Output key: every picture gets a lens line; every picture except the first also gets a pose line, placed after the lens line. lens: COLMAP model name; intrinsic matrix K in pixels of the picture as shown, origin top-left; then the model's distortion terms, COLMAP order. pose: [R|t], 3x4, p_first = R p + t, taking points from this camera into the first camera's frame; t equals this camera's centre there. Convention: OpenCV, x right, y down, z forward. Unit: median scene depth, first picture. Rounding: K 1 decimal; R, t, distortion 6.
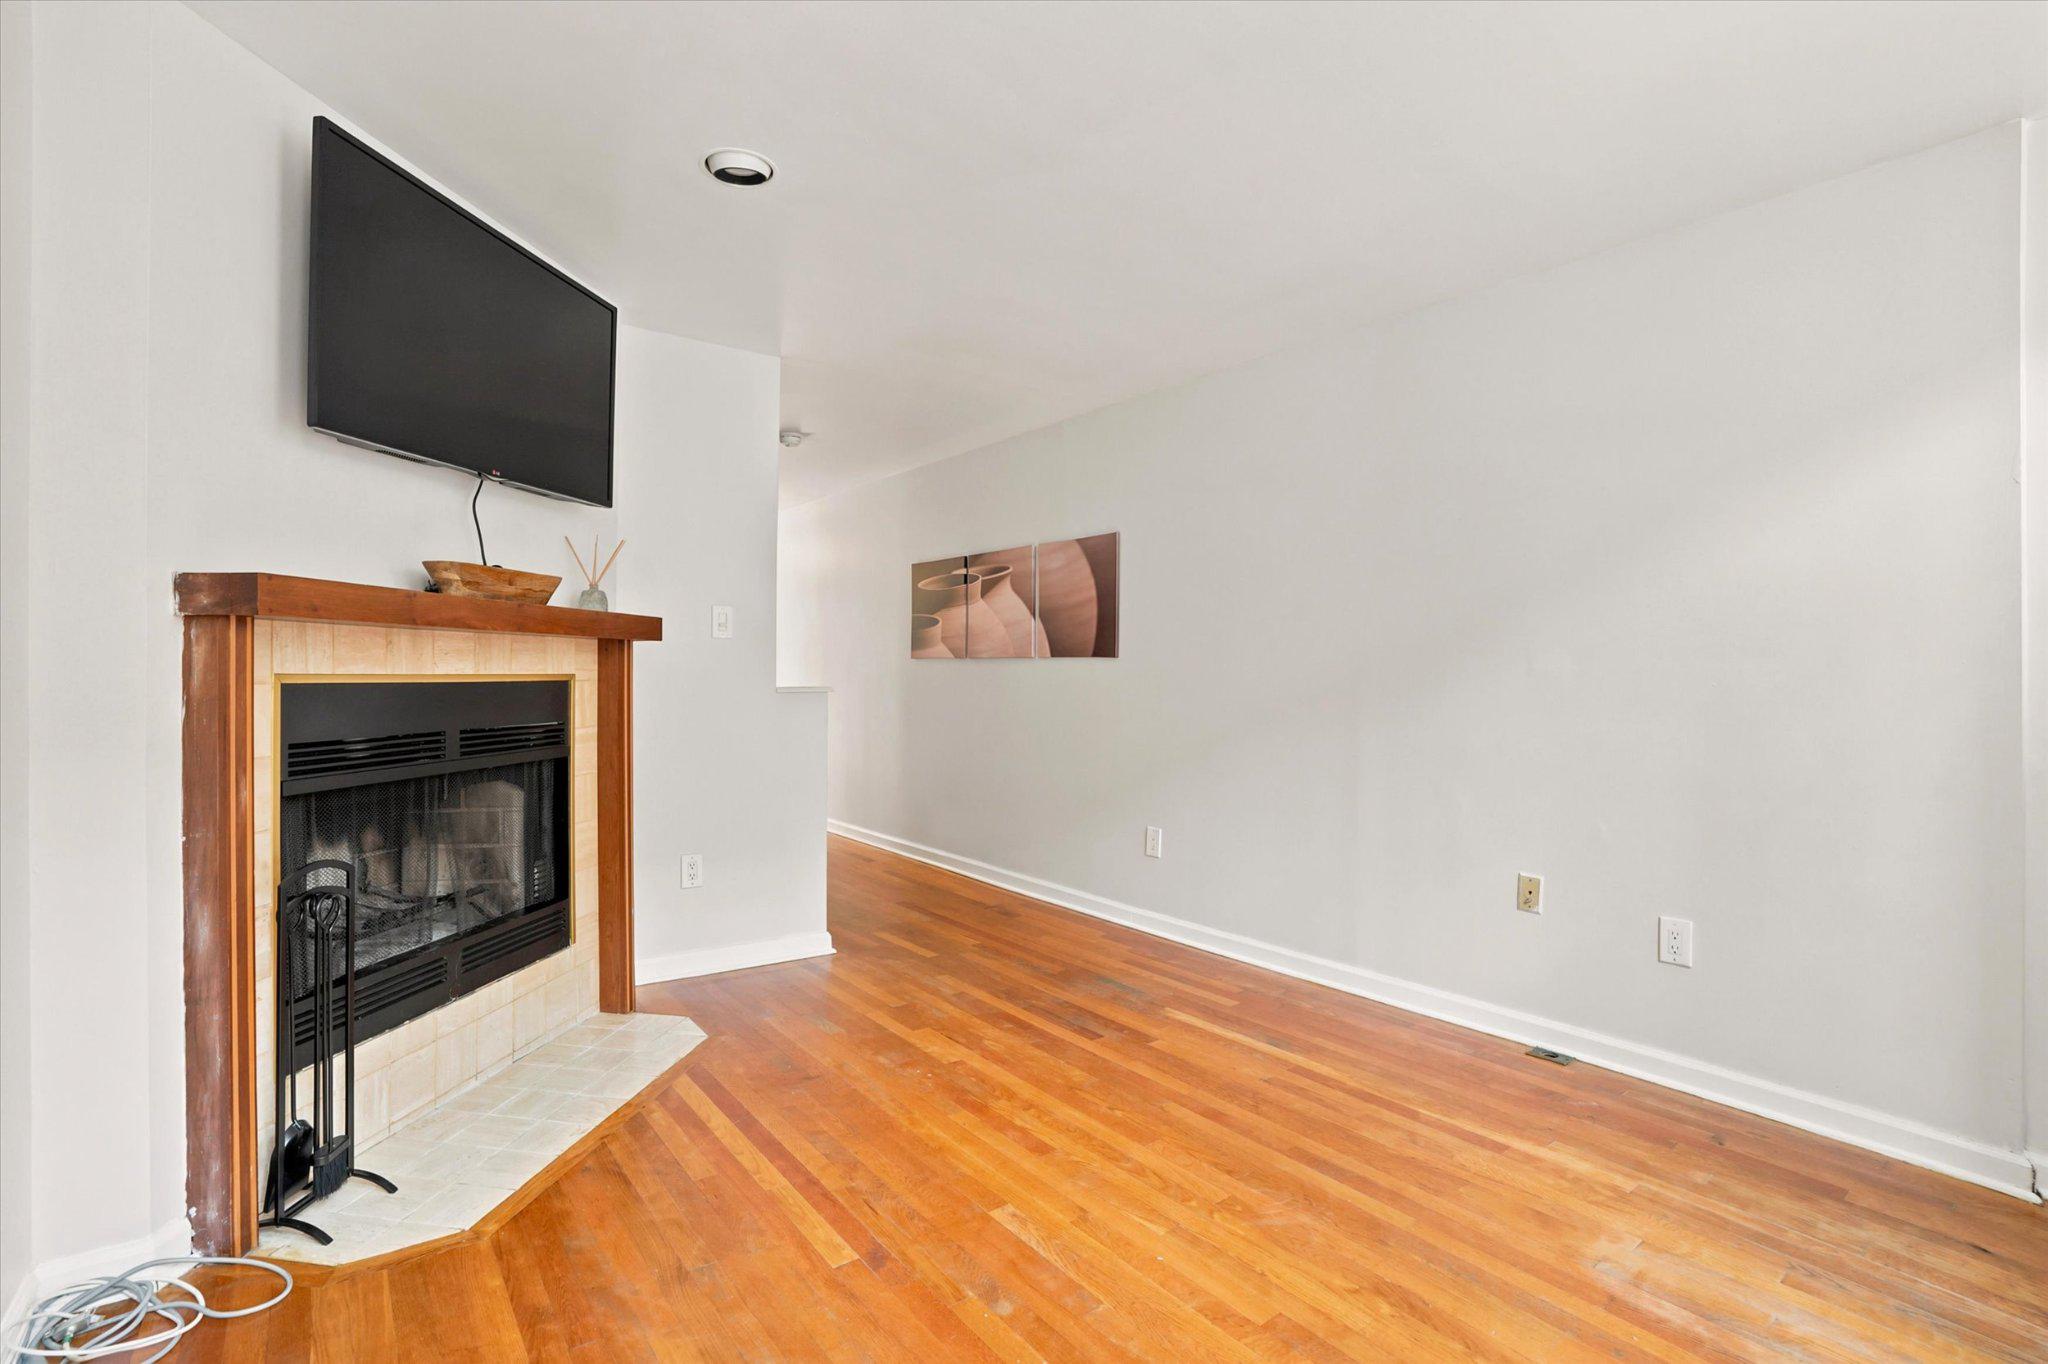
lens RADIAL K [[951.4, 0, 1026.5], [0, 951.4, 678.3], [0, 0, 1]] dist [-0.039299, 0.006496]
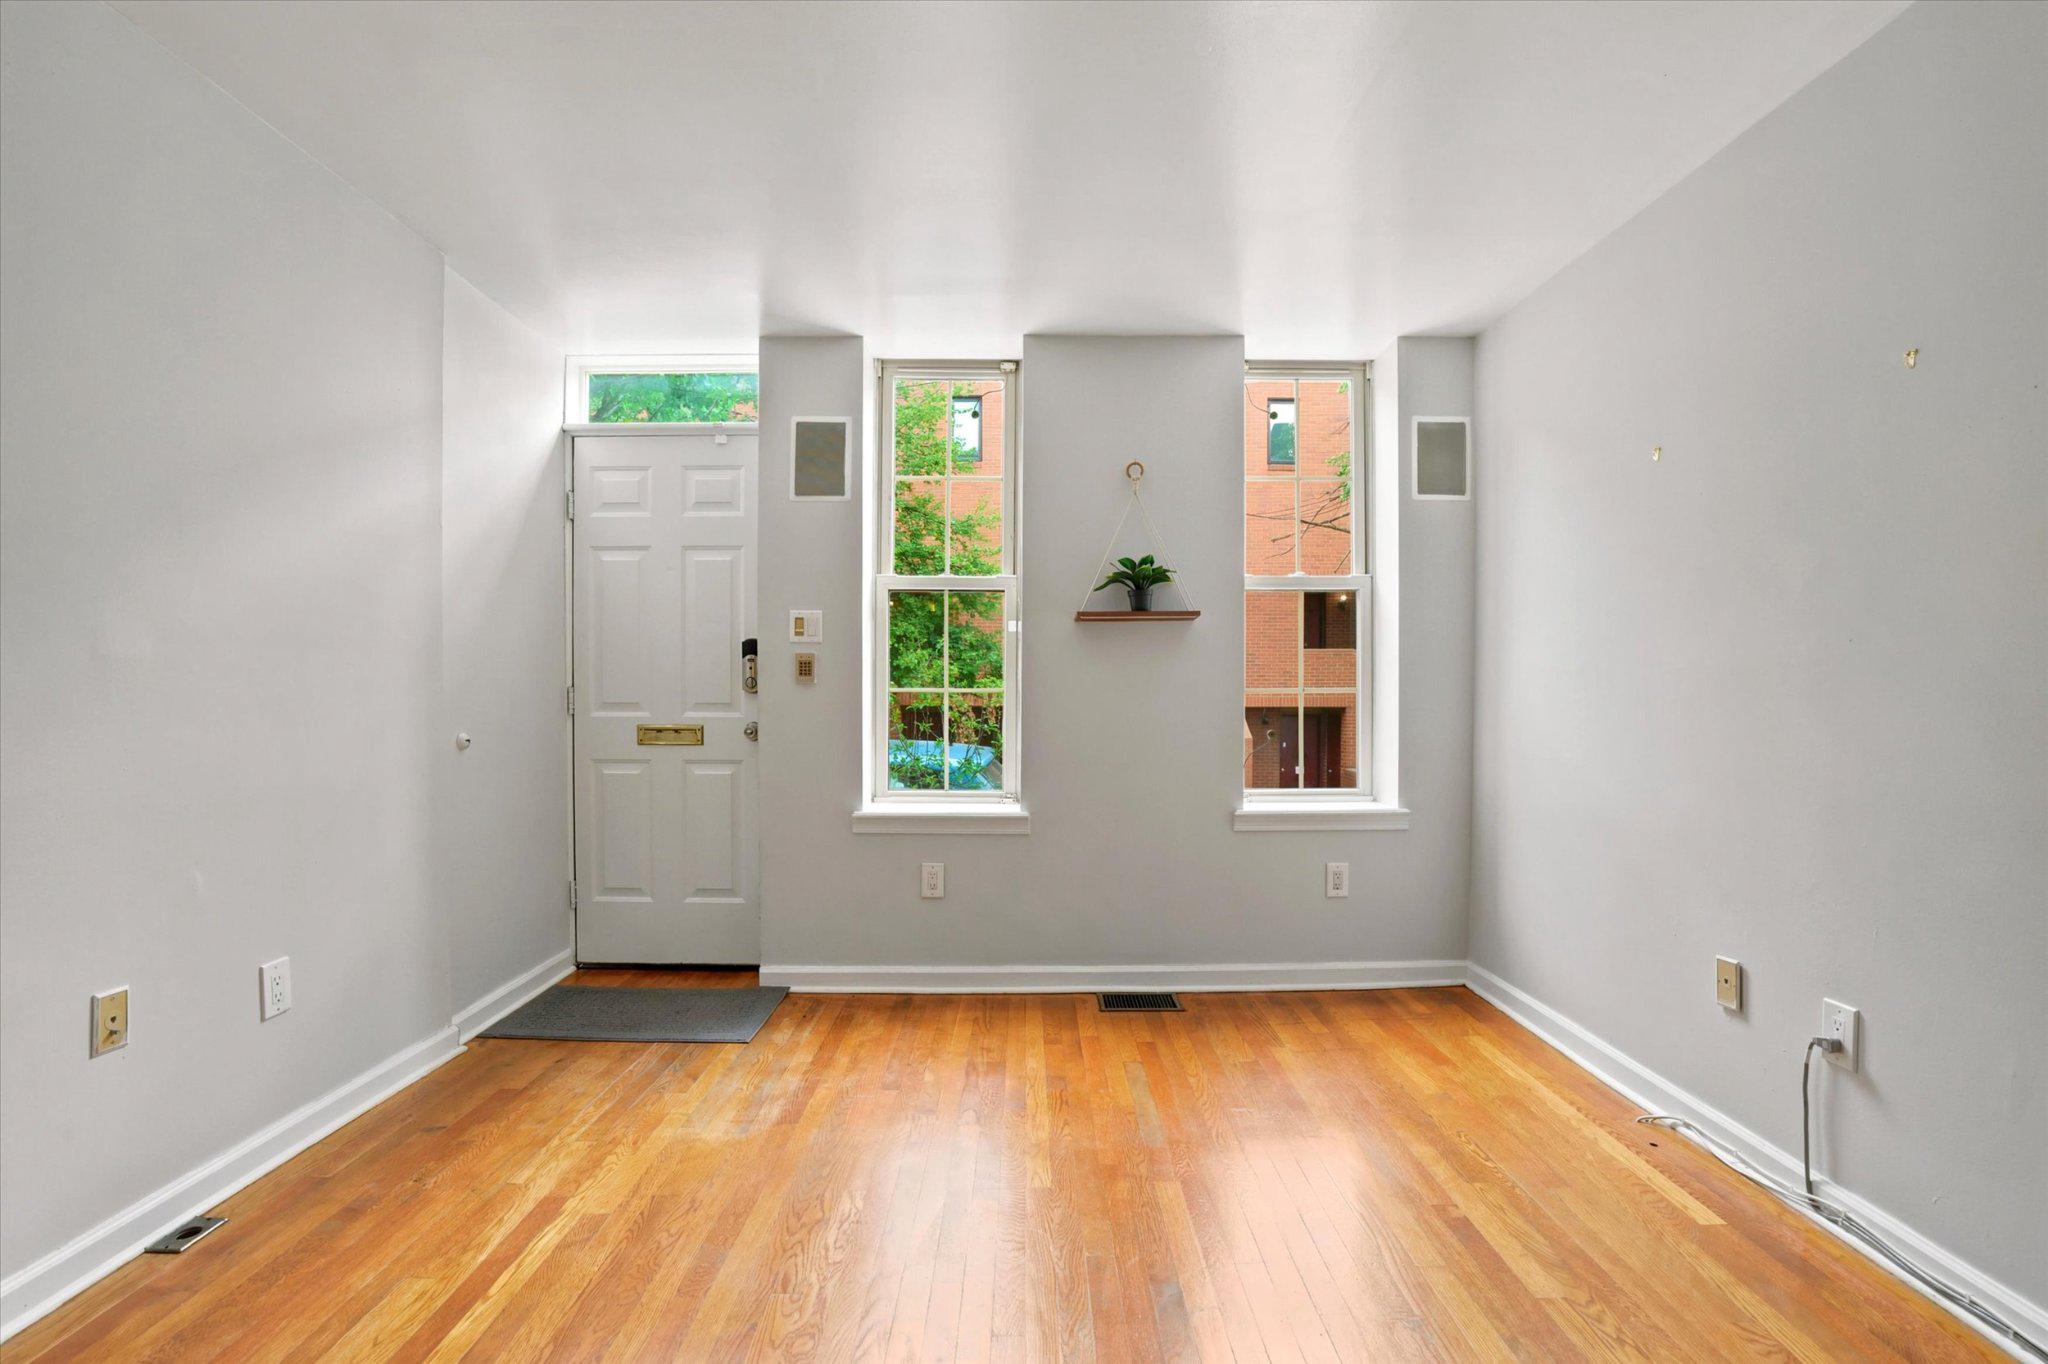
lens RADIAL K [[951.4, 0, 1011.0], [0, 951.4, 700.2], [0, 0, 1]] dist [-0.039299, 0.006496]
pose [[-0.788865, -0.016563, 0.614343, -0.311991], [-0.005348, 0.999784, 0.020087, 0.006143], [-0.614543, 0.012561, -0.788783, 1.200728]]
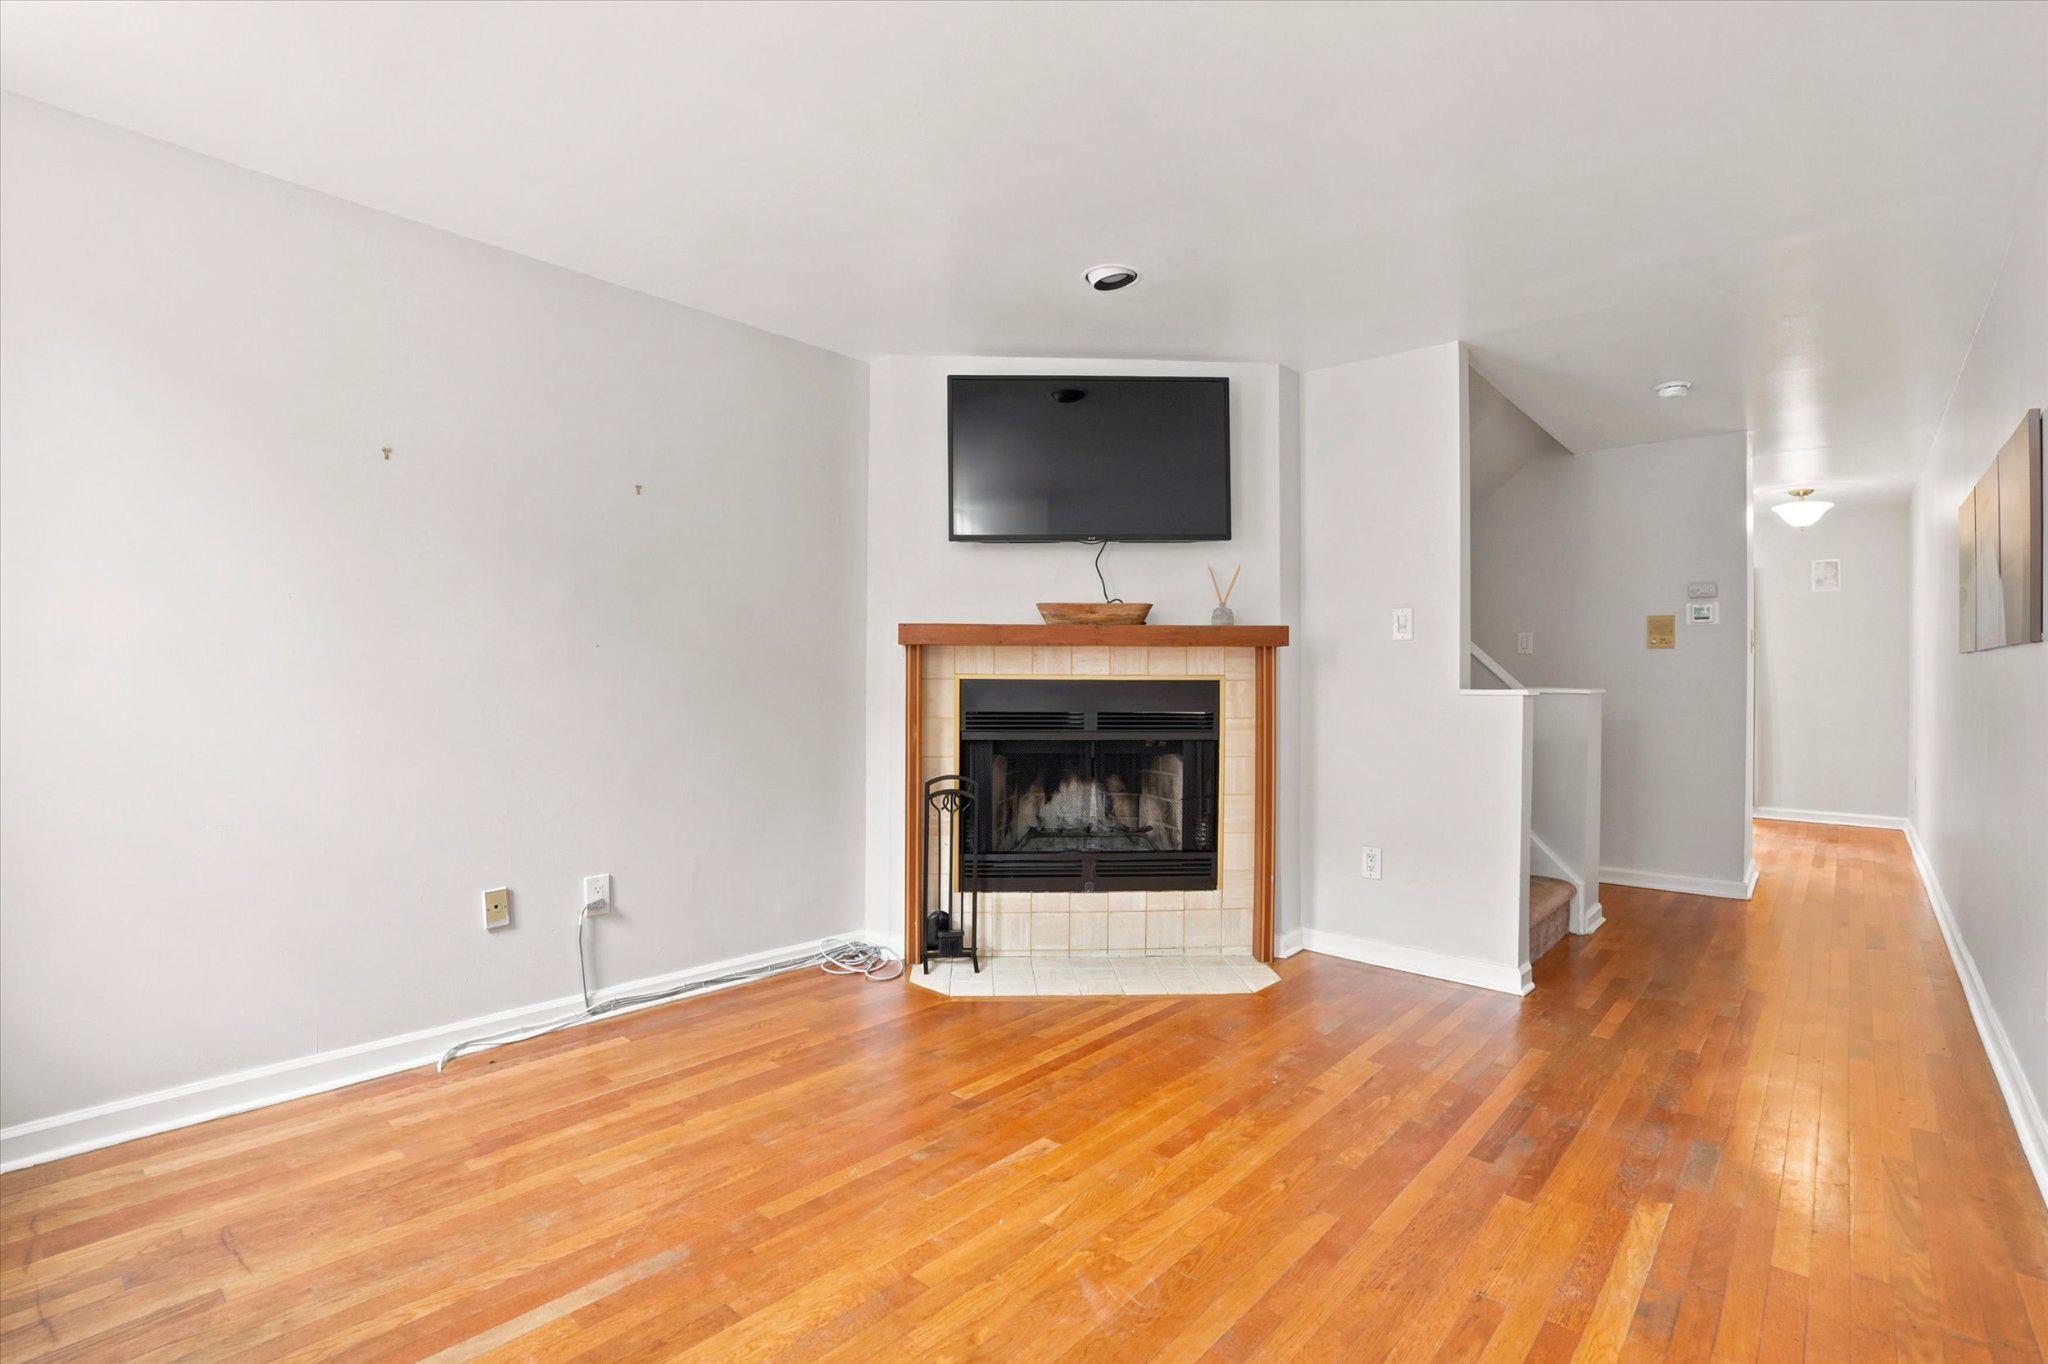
lens RADIAL K [[951.4, 0, 1014.8], [0, 951.4, 681.0], [0, 0, 1]] dist [-0.039299, 0.006496]
pose [[0.176106, -0.005676, -0.984355, 0.815491], [-0.005012, 0.999965, -0.006663, 0.014879], [0.984358, 0.006107, 0.176072, 0.569526]]
